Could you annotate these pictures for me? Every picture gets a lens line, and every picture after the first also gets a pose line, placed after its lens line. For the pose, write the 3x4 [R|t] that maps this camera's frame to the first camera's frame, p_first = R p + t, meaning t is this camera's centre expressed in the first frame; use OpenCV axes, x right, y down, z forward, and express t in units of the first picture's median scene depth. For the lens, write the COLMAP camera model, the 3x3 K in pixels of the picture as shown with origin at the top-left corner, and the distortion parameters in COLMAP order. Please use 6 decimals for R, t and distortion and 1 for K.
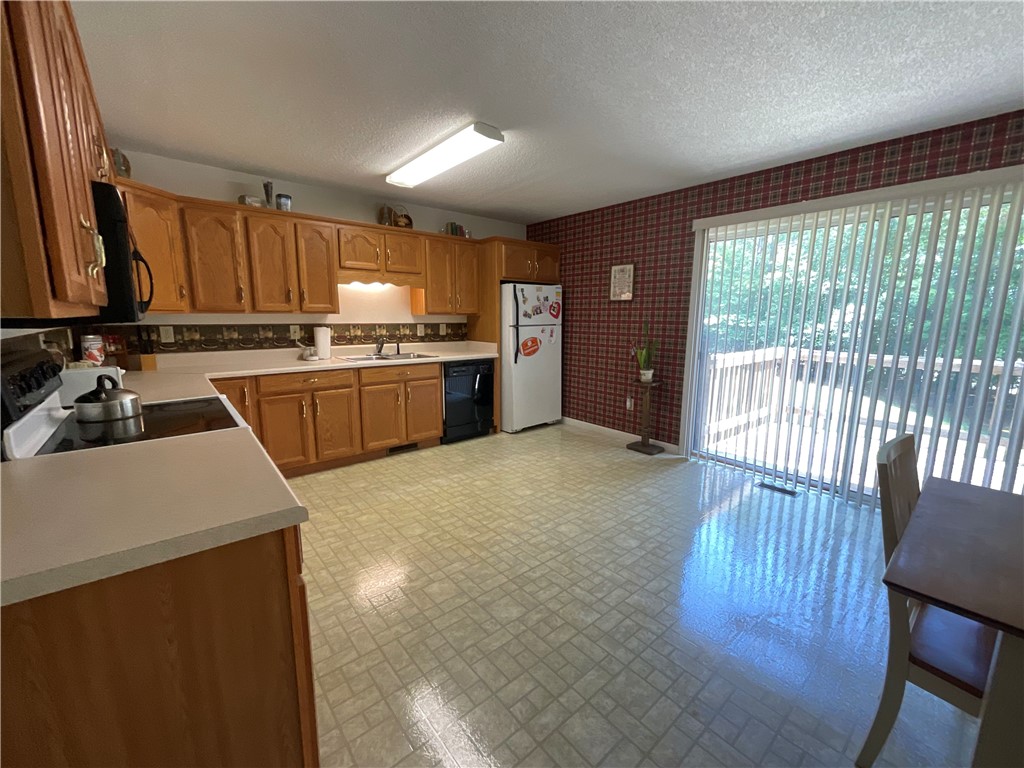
lens RADIAL K [[416.8, 0, 512.9], [0, 416.8, 383.7], [0, 0, 1]] dist [0.000243, 0.000280]
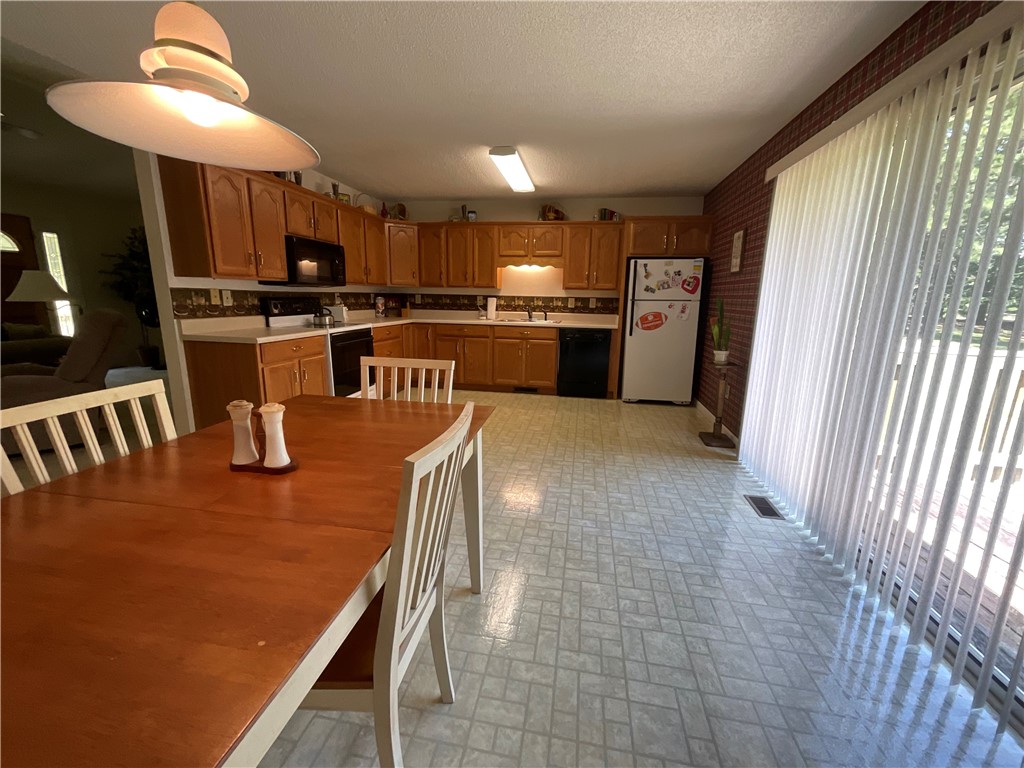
lens RADIAL K [[420.5, 0, 512.0], [0, 420.5, 384.0], [0, 0, 1]] dist [-0.000072, 0.000023]
pose [[0.638413, 0.163776, -0.752068, 0.712514], [-0.139218, 0.985554, 0.096442, 0.012280], [0.756999, 0.043132, 0.651991, 0.089737]]
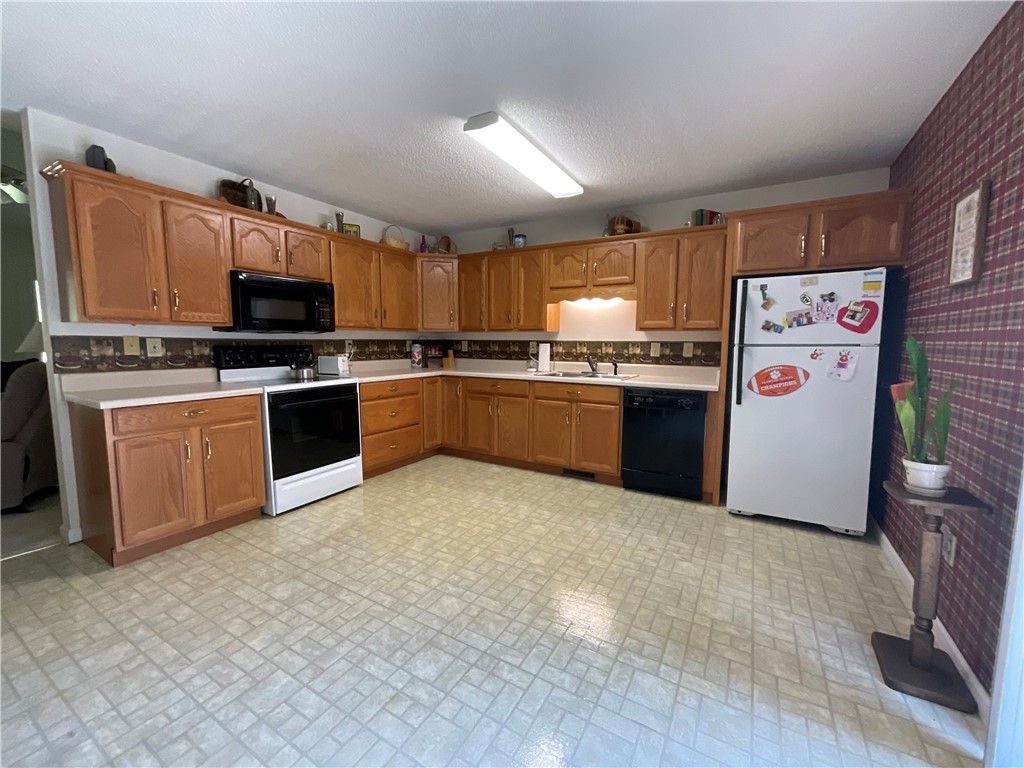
lens RADIAL K [[418.4, 0, 512.0], [0, 418.4, 384.0], [0, 0, 1]] dist [0.000475, 0.000640]
pose [[0.332594, 0.093873, -0.938387, 0.539513], [-0.156780, 0.986691, 0.043138, -0.058876], [0.929947, 0.132772, 0.342885, 0.515233]]
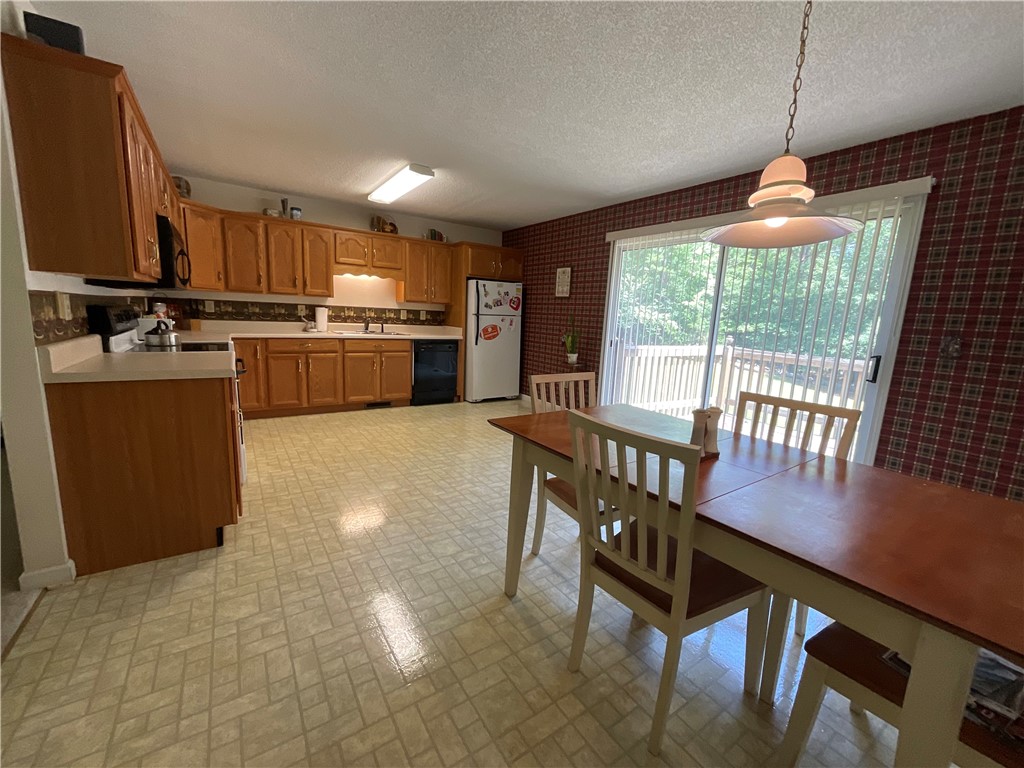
lens RADIAL K [[418.4, 0, 512.0], [0, 418.4, 384.0], [0, 0, 1]] dist [0.000475, 0.000640]
pose [[0.993267, 0.059439, -0.099435, 0.268746], [-0.059298, 0.998231, 0.004374, 0.060498], [0.099519, 0.001551, 0.995034, -0.240133]]
